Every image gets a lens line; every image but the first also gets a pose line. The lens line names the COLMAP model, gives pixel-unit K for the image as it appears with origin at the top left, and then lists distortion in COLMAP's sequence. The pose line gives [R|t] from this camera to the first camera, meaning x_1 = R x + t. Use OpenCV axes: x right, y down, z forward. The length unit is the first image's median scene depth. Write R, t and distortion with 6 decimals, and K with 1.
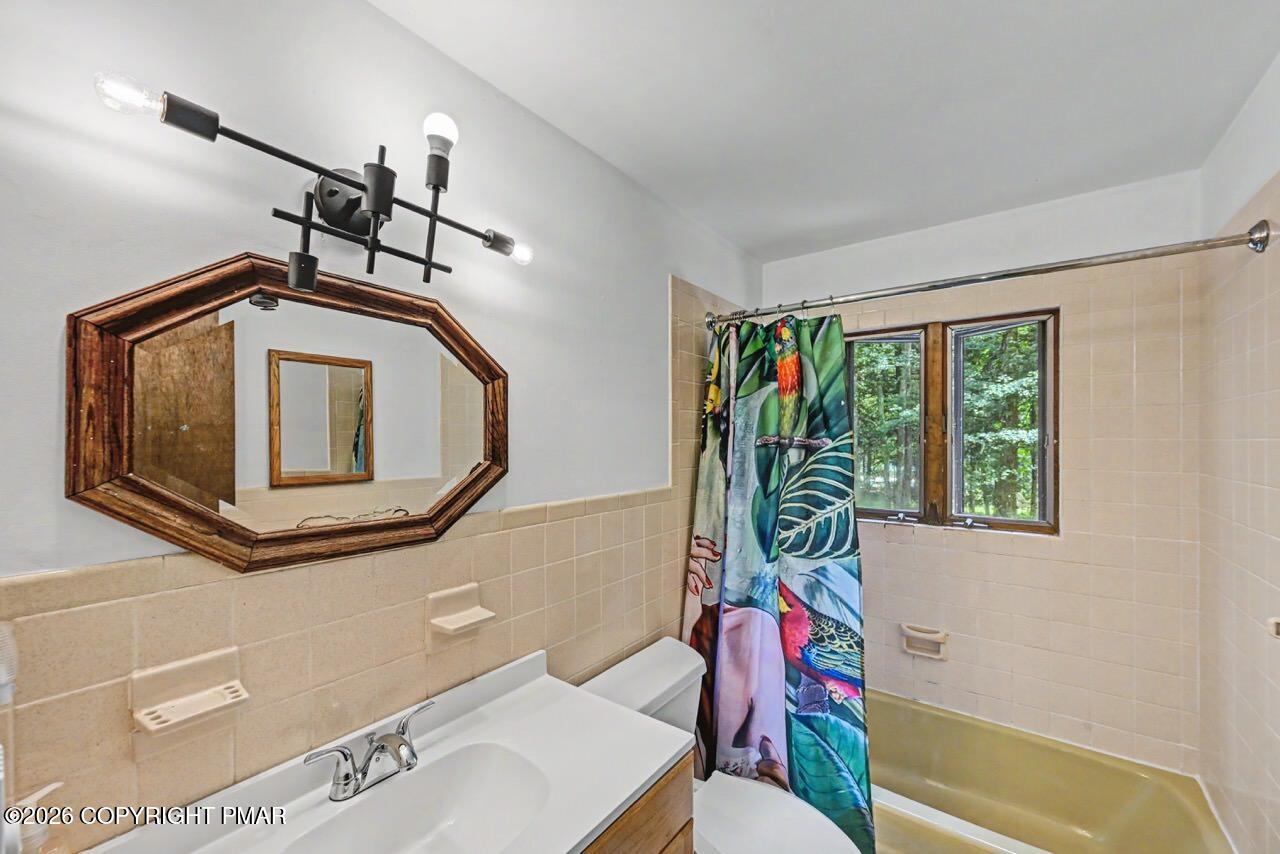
lens RADIAL K [[509.6, 0, 646.9], [0, 509.6, 430.8], [0, 0, 1]] dist [0.001856, 0.001223]
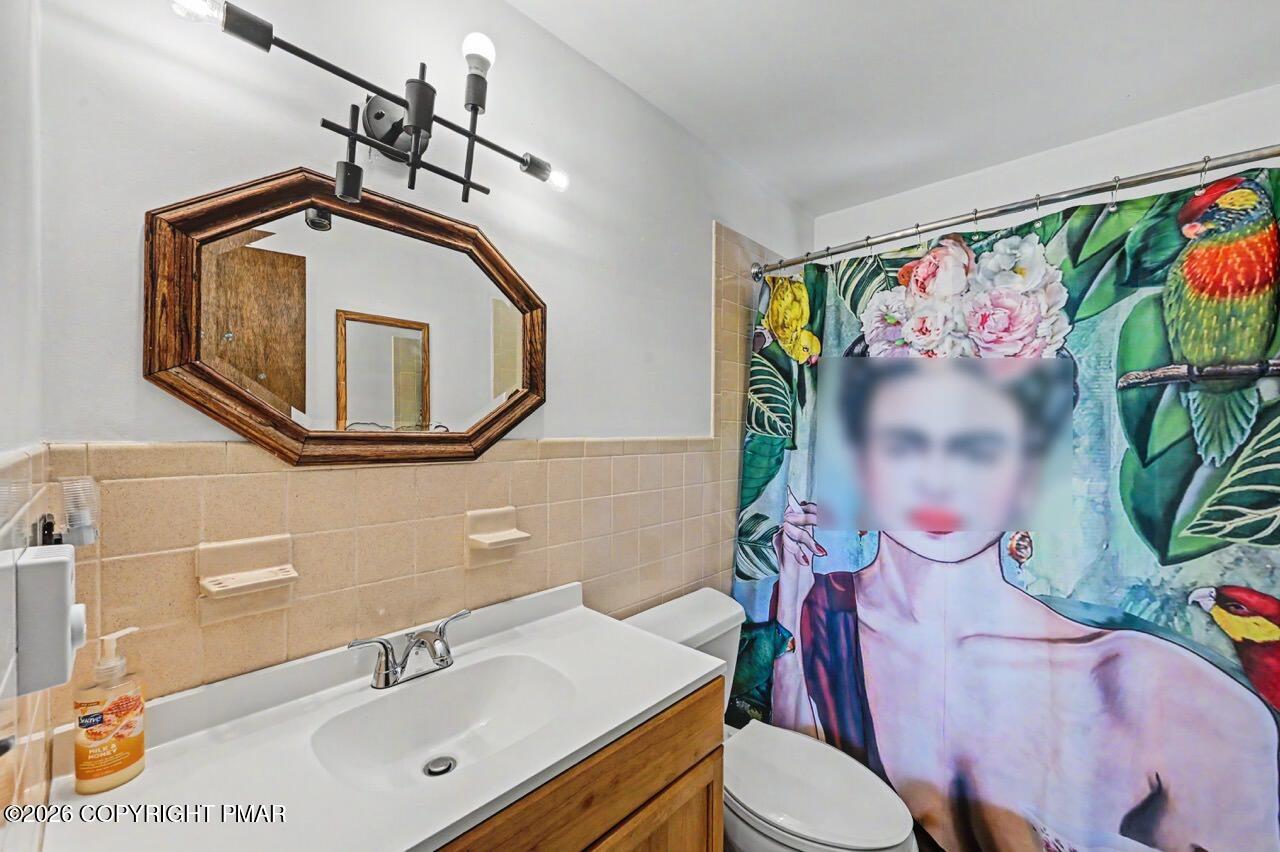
lens RADIAL K [[509.6, 0, 643.4], [0, 509.6, 429.0], [0, 0, 1]] dist [0.001856, 0.001223]
pose [[0.993359, 0.008741, -0.114727, 0.048625], [-0.008356, 0.999958, 0.003834, 0.165314], [0.114756, -0.002850, 0.993390, 0.017909]]
